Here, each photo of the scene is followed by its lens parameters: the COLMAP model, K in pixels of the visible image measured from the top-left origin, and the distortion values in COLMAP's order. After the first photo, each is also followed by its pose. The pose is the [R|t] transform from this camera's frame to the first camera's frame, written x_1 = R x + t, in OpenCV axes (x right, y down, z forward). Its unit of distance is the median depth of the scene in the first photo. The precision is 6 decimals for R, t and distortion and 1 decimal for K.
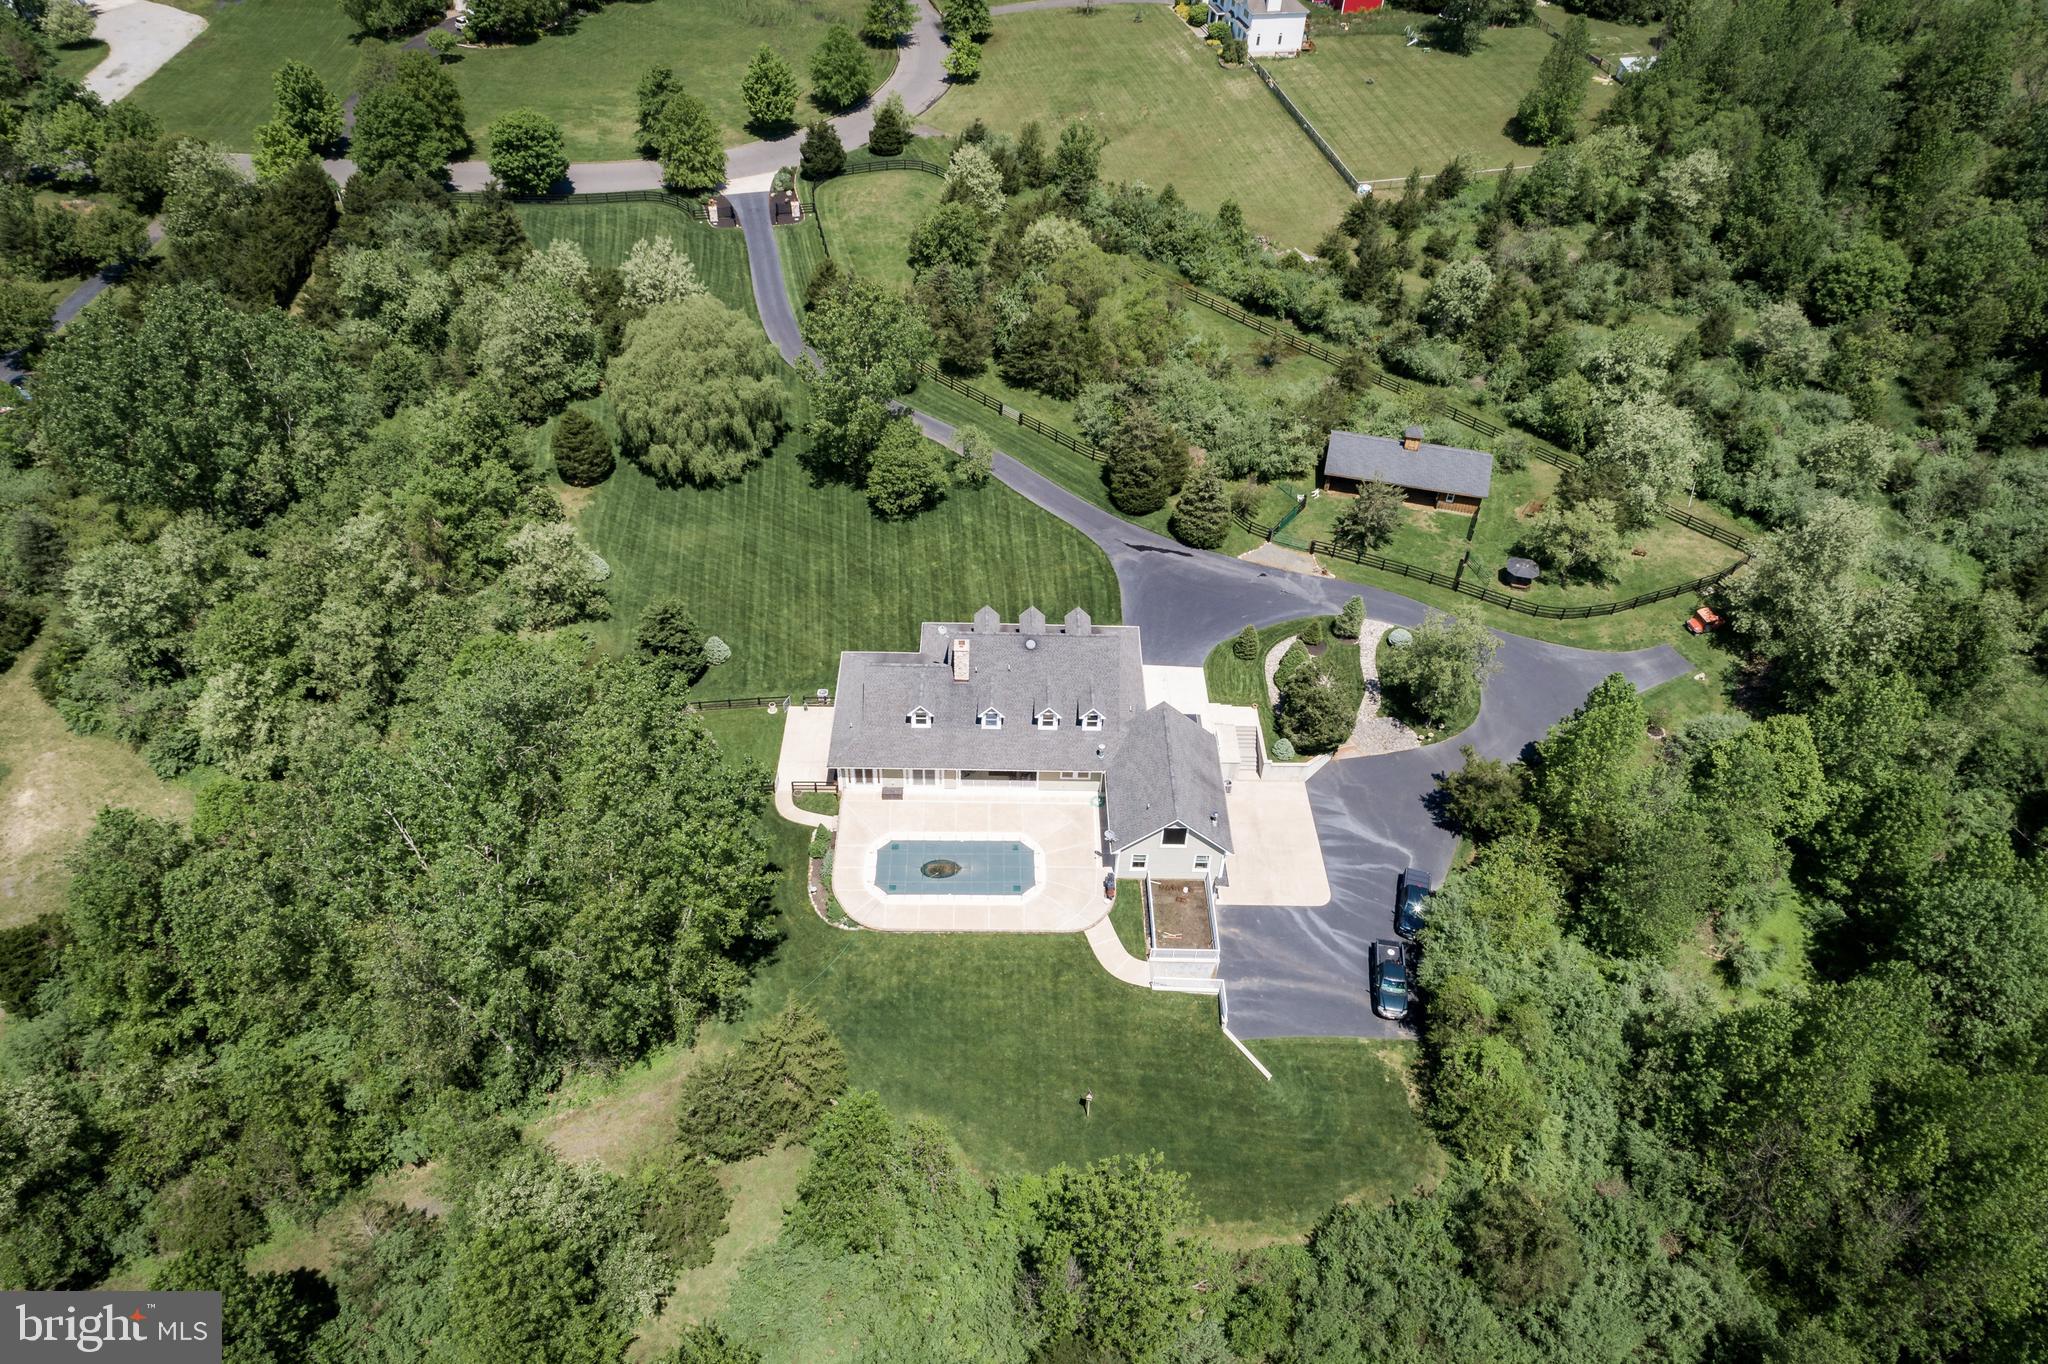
lens RADIAL K [[1436.8, 0, 1024.0], [0, 1436.8, 682.0], [0, 0, 1]] dist [0.039146, 0.000370]
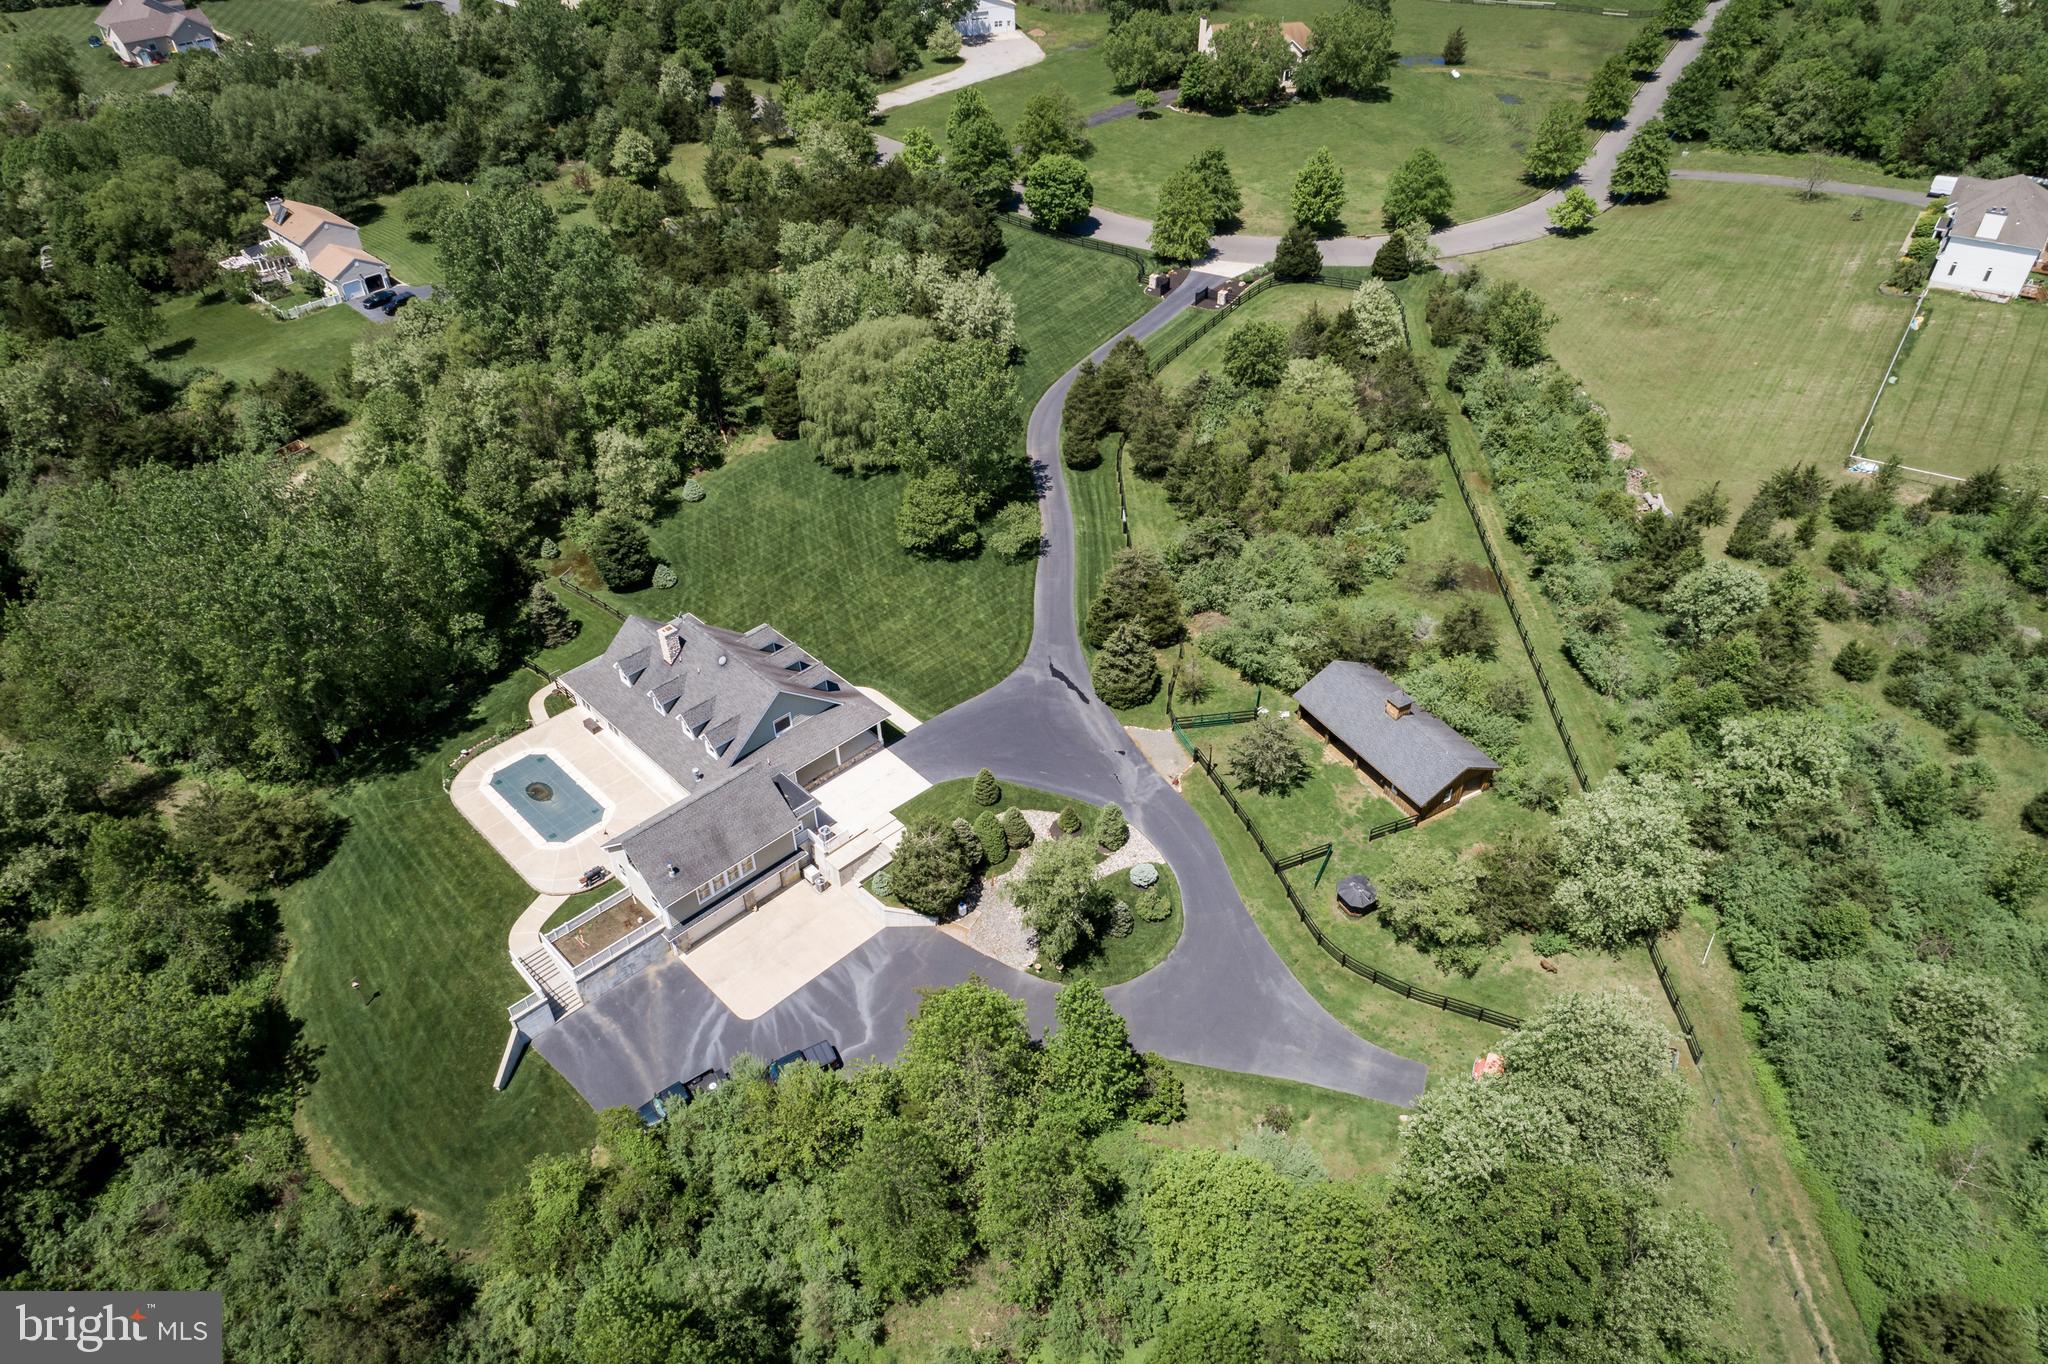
lens RADIAL K [[1387.5, 0, 1024.0], [0, 1387.5, 682.0], [0, 0, 1]] dist [0.034621, 0.003283]
pose [[0.677505, 0.421275, -0.602922, 0.750930], [-0.449529, 0.885973, 0.113913, -0.220241], [0.582161, 0.193855, 0.789626, 0.310782]]
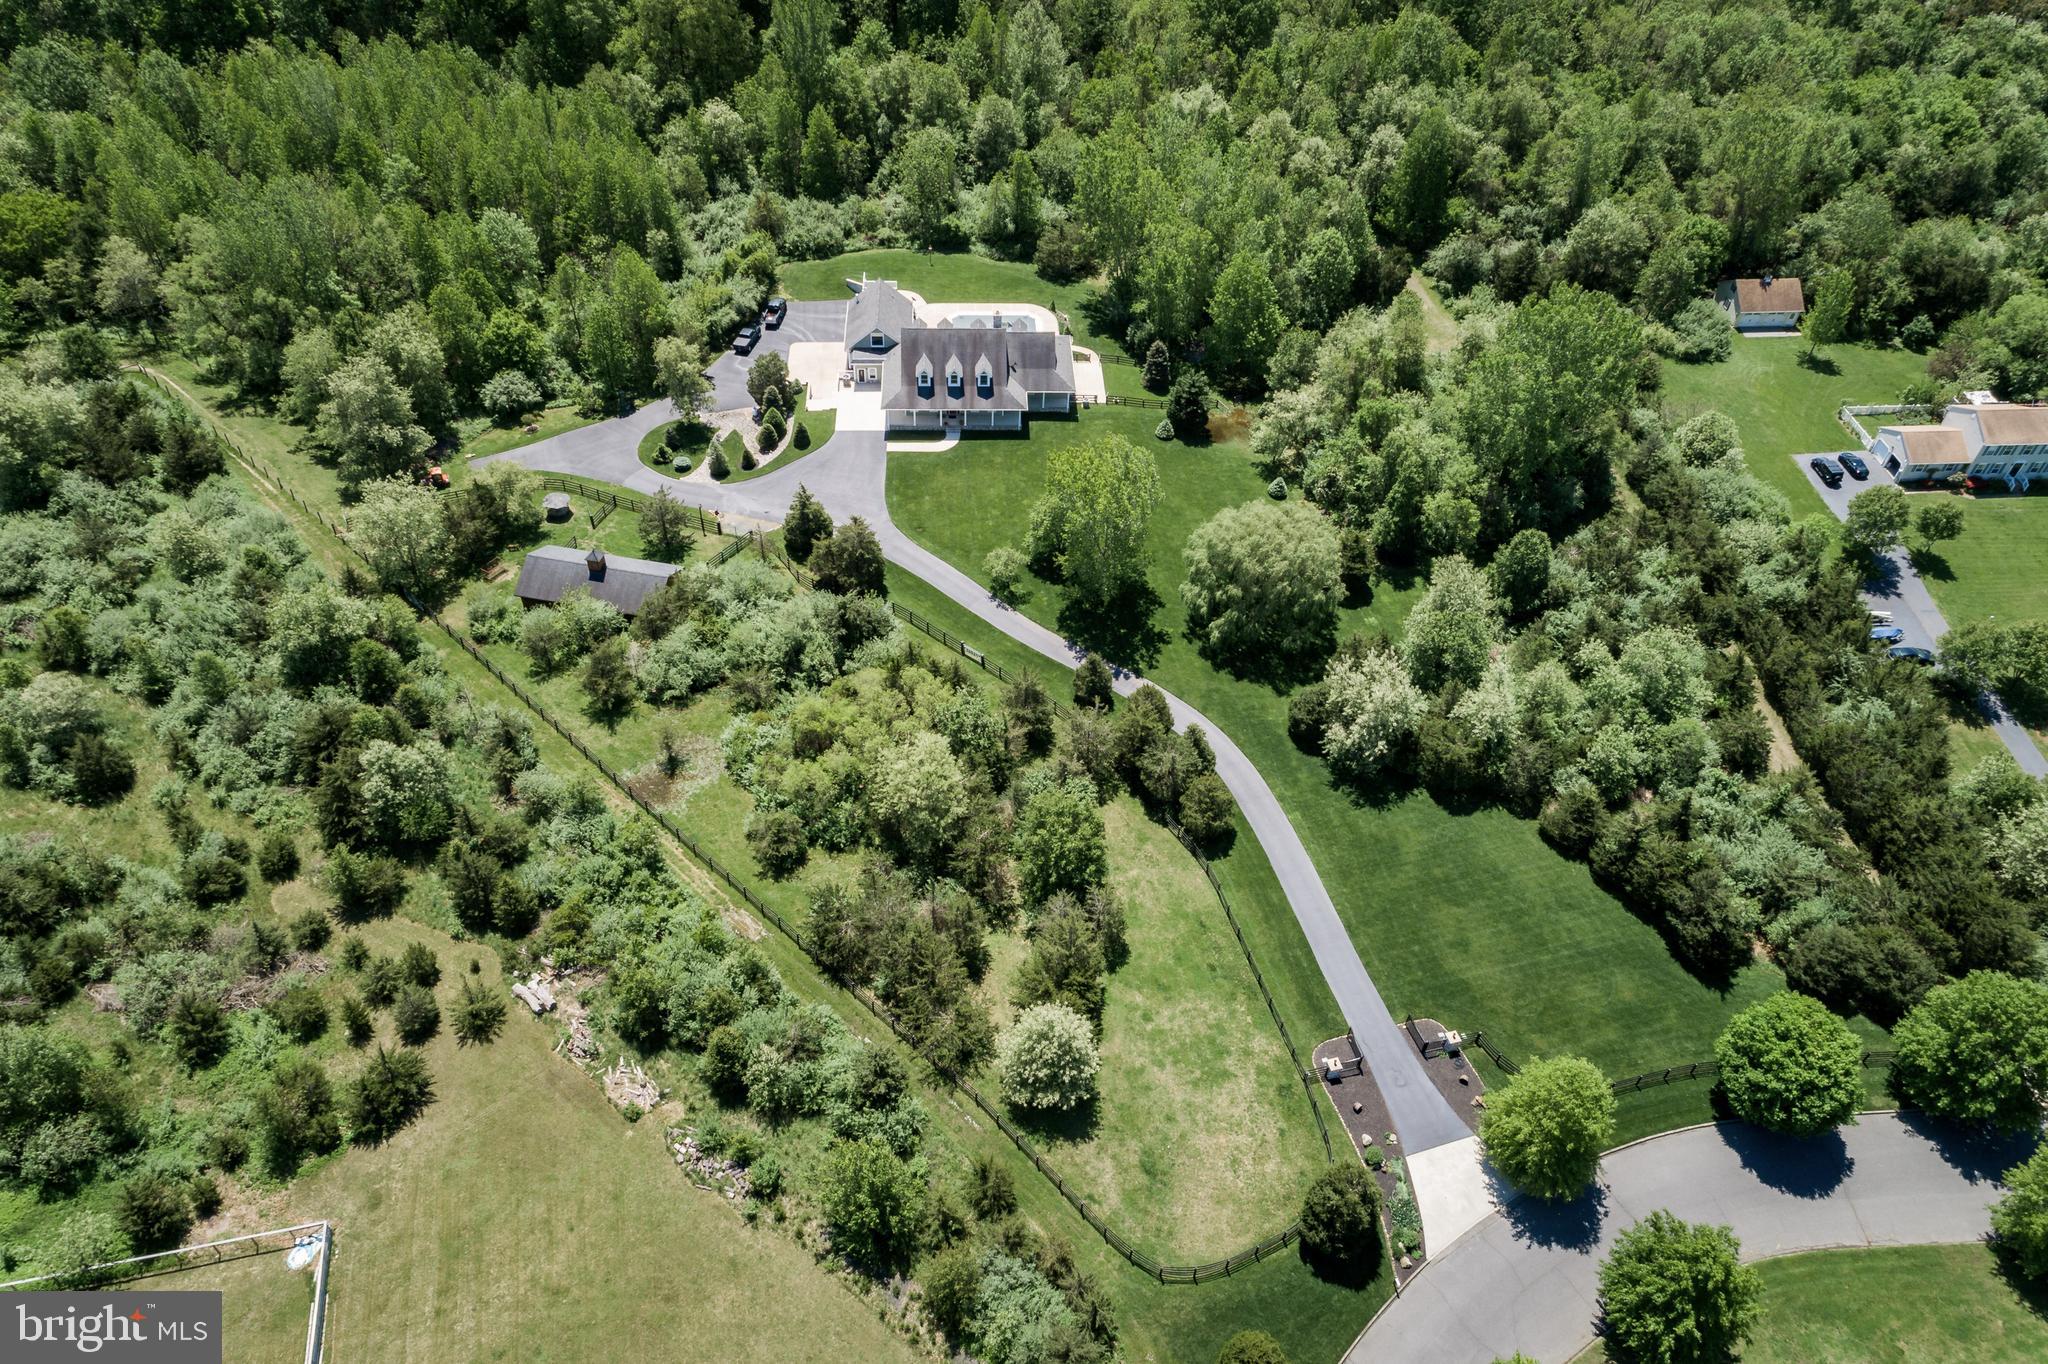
lens RADIAL K [[1342.3, 0, 977.2], [0, 1342.3, 678.4], [0, 0, 1]] dist [0.039095, 0.001244]
pose [[-0.998525, -0.030815, -0.044694, 0.035765], [-0.045914, 0.040107, 0.998140, -1.482285], [-0.028965, 0.998720, -0.041463, 1.406353]]
